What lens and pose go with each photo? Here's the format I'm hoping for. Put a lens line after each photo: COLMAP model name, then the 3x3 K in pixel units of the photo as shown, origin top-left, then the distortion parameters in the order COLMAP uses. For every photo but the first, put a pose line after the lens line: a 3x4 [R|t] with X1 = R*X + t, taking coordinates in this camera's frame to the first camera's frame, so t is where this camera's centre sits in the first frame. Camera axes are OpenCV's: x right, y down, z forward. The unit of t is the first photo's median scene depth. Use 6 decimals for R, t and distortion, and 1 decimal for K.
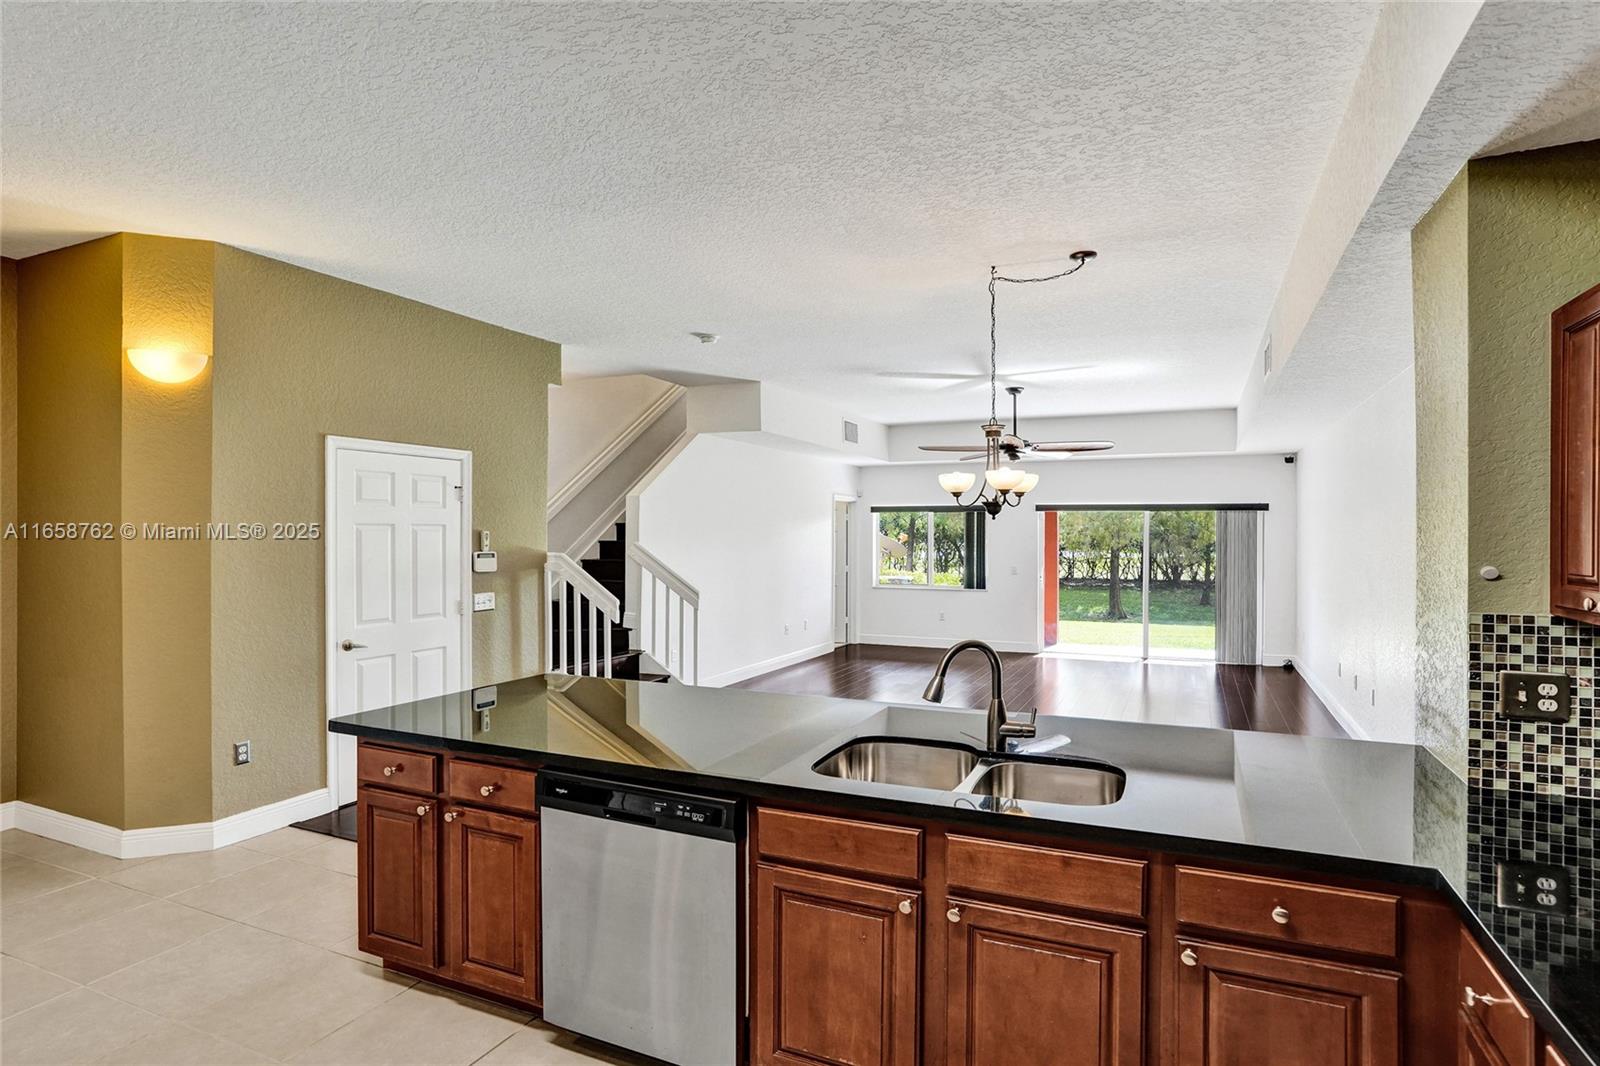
lens RADIAL K [[851.1, 0, 800.6], [0, 851.1, 542.9], [0, 0, 1]] dist [-0.056949, 0.034786]
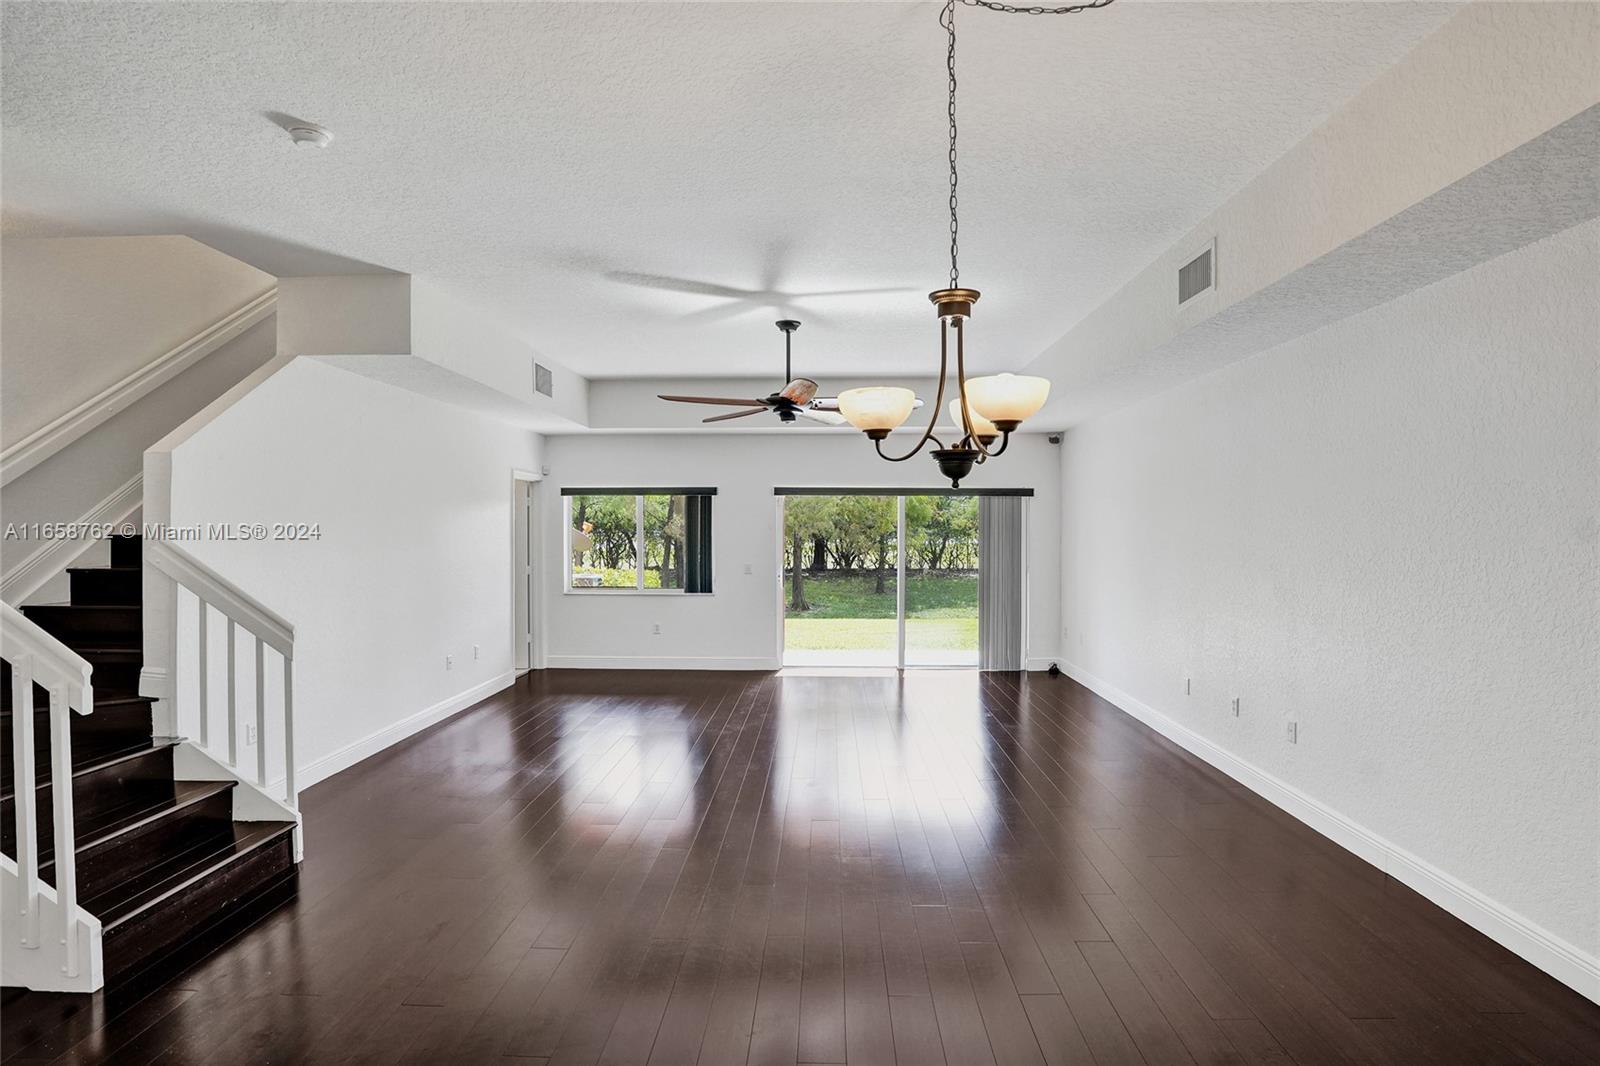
lens RADIAL K [[855.4, 0, 798.6], [0, 855.4, 524.4], [0, 0, 1]] dist [-0.086956, 0.038574]
pose [[0.922510, -0.001908, 0.385969, -0.024621], [0.005735, 0.999945, -0.008765, -0.003122], [-0.385931, 0.010299, 0.922470, 0.366744]]
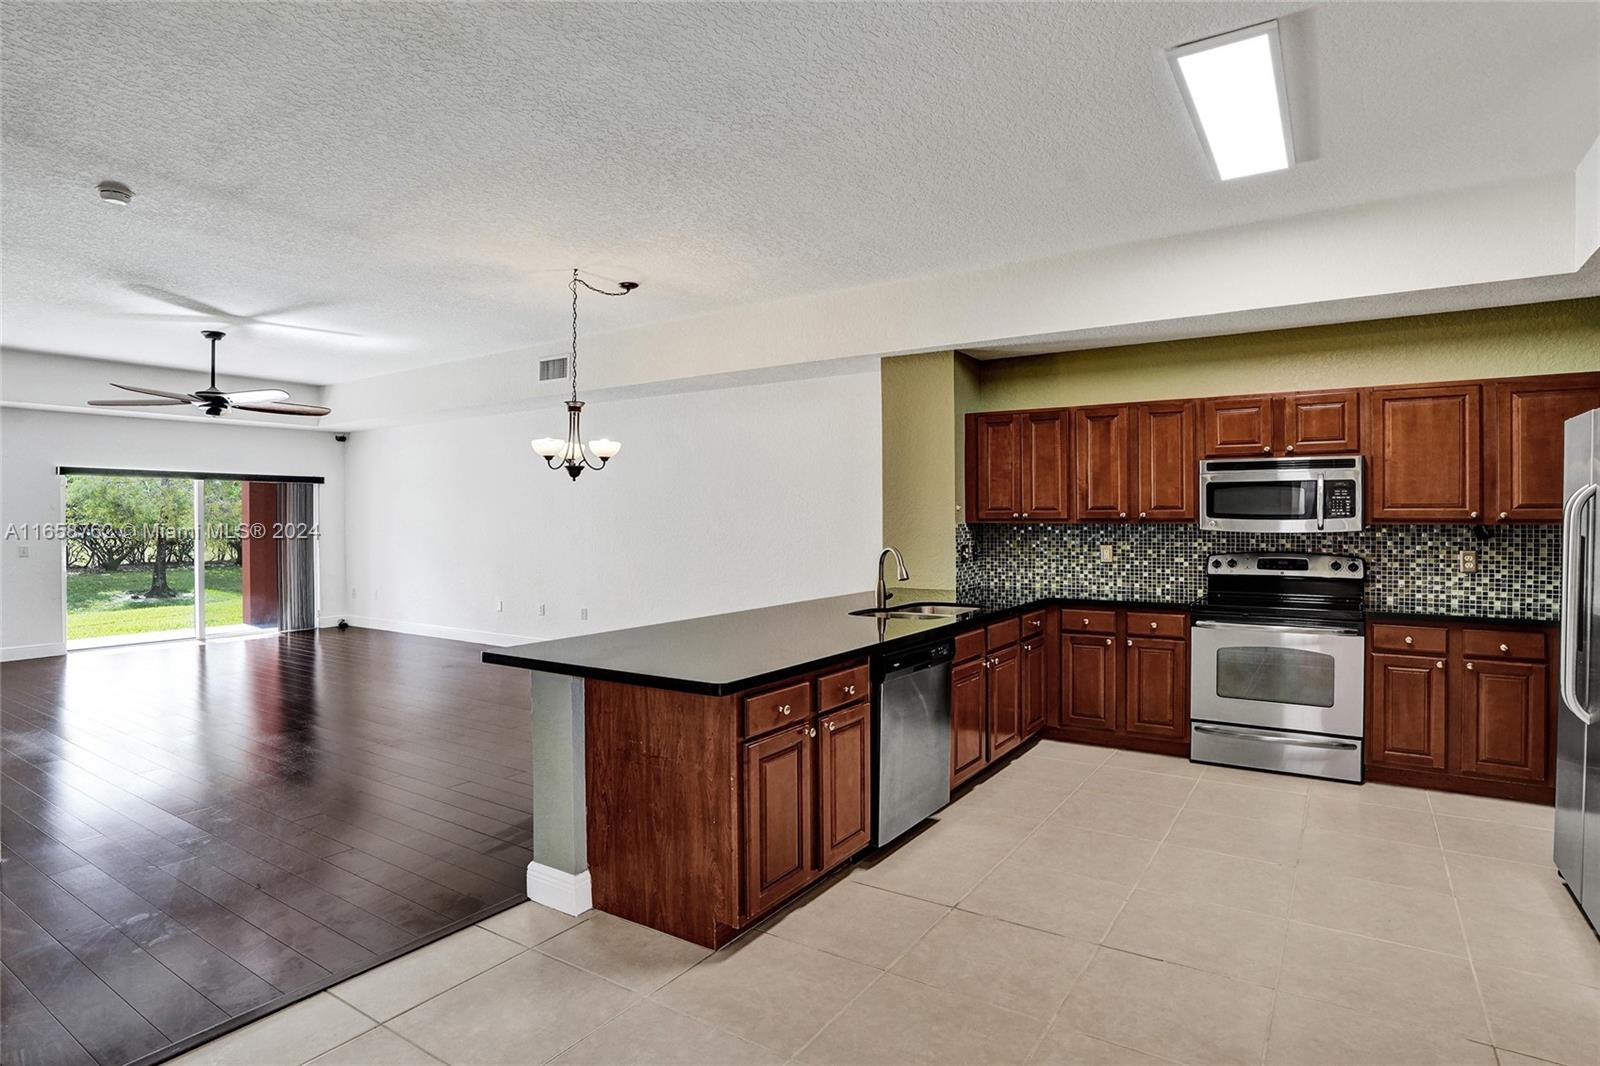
lens RADIAL K [[855.4, 0, 798.6], [0, 855.4, 524.4], [0, 0, 1]] dist [-0.086956, 0.038574]
pose [[0.160871, -0.010992, 0.986914, -0.555991], [0.012134, 0.999884, 0.009158, 0.016118], [-0.986901, 0.010502, 0.160985, 0.307549]]
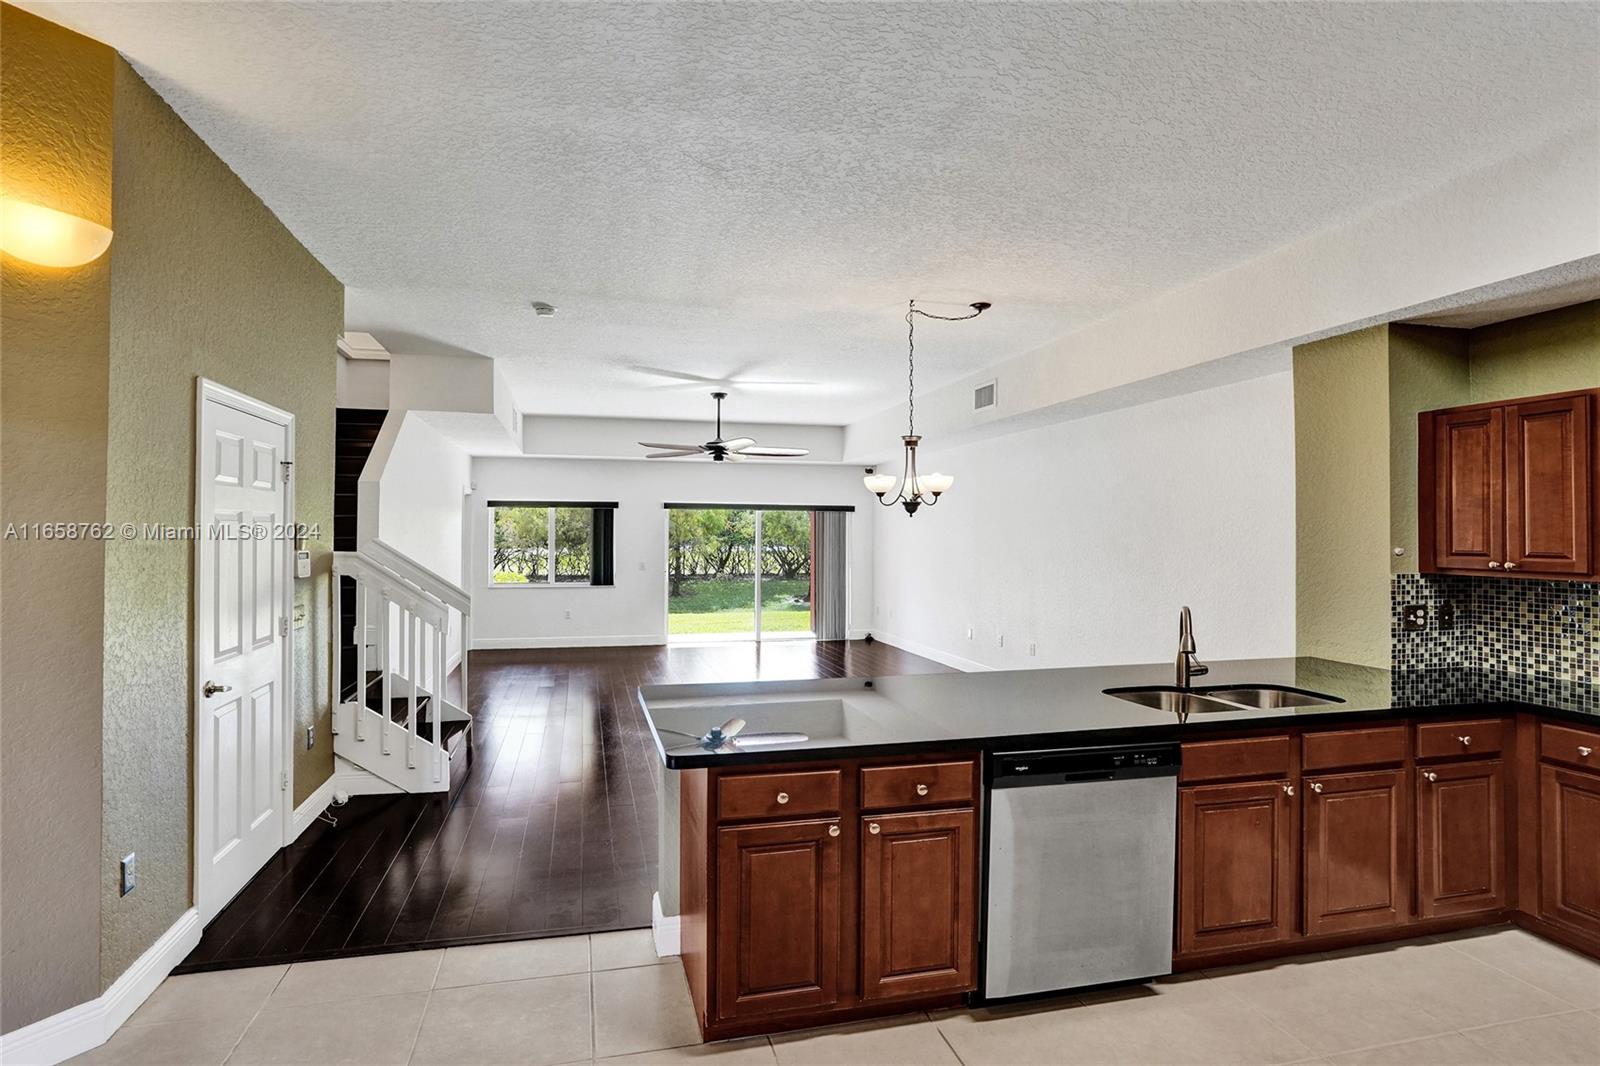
lens RADIAL K [[856.2, 0, 800.0], [0, 856.2, 533.0], [0, 0, 1]] dist [-0.057365, 0.038337]
pose [[0.779251, 0.002284, 0.626707, -0.387252], [0.003064, 0.999968, -0.007454, 0.001560], [-0.626704, 0.007728, 0.779219, 0.112416]]
